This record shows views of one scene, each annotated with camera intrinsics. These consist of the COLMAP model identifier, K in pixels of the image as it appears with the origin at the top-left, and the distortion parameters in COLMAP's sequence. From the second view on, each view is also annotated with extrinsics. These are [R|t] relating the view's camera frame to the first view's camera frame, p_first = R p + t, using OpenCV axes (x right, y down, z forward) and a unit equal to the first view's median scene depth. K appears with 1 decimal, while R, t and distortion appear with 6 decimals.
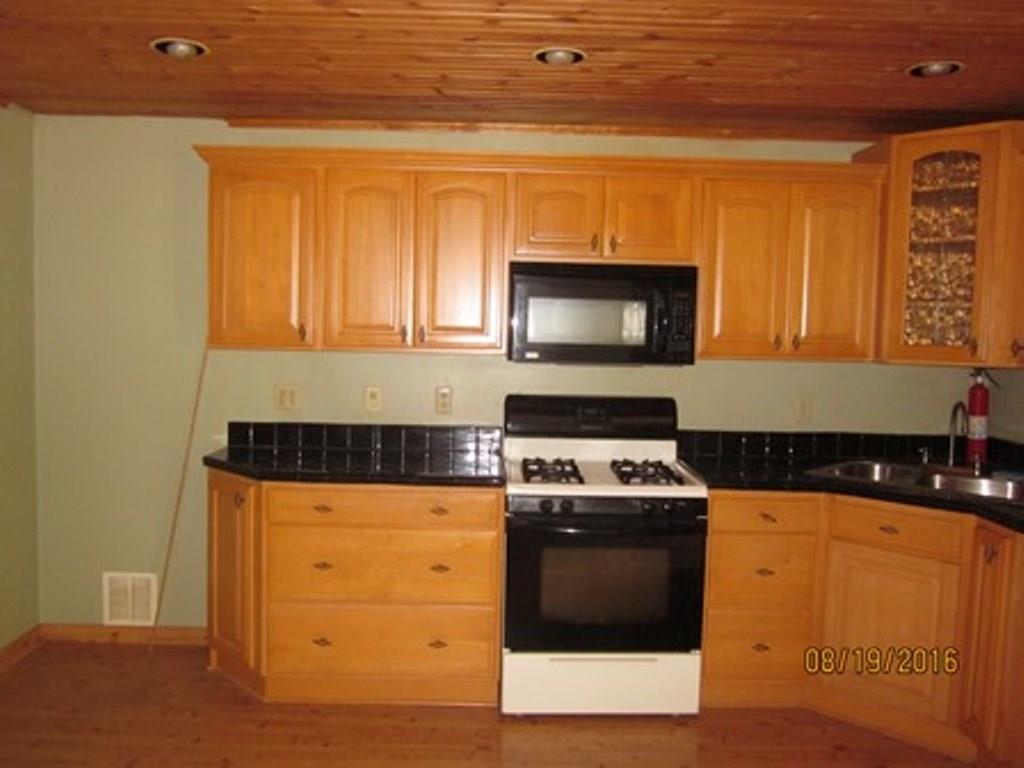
lens RADIAL K [[856.1, 0, 512.0], [0, 856.1, 384.0], [0, 0, 1]] dist [-0.050818, 0.017536]
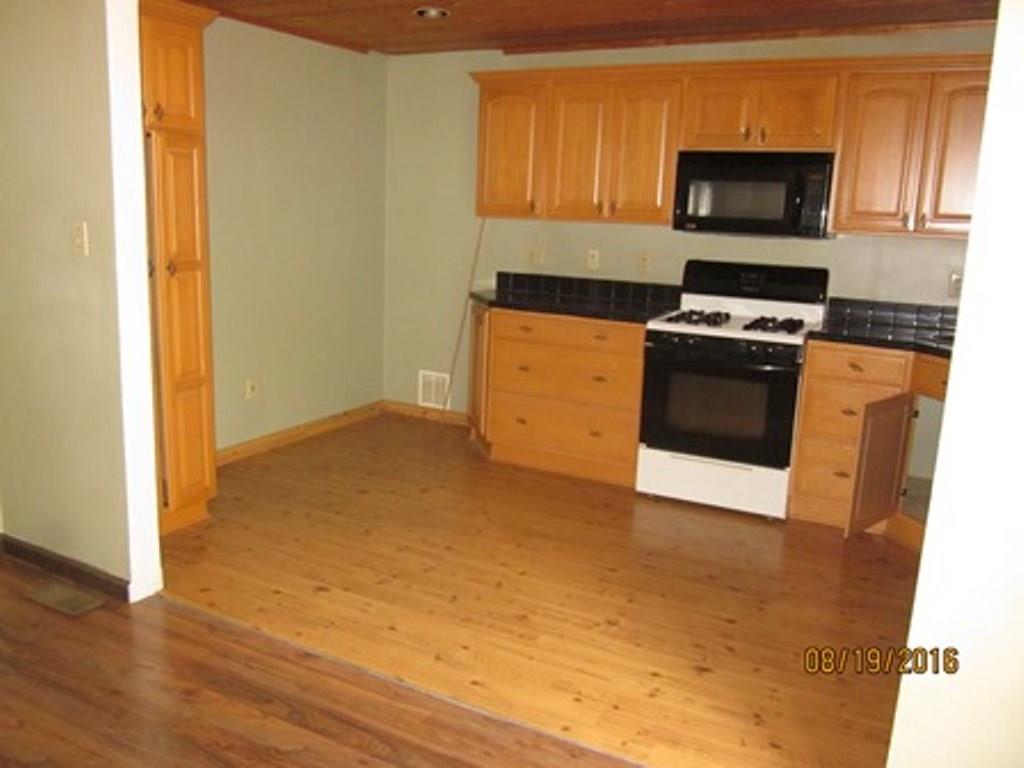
lens RADIAL K [[856.1, 0, 512.0], [0, 856.1, 384.0], [0, 0, 1]] dist [-0.050818, 0.017536]
pose [[0.868201, 0.109602, -0.483957, 0.429201], [-0.052207, 0.990064, 0.130563, 0.046891], [0.493459, -0.088089, 0.865297, -0.247636]]
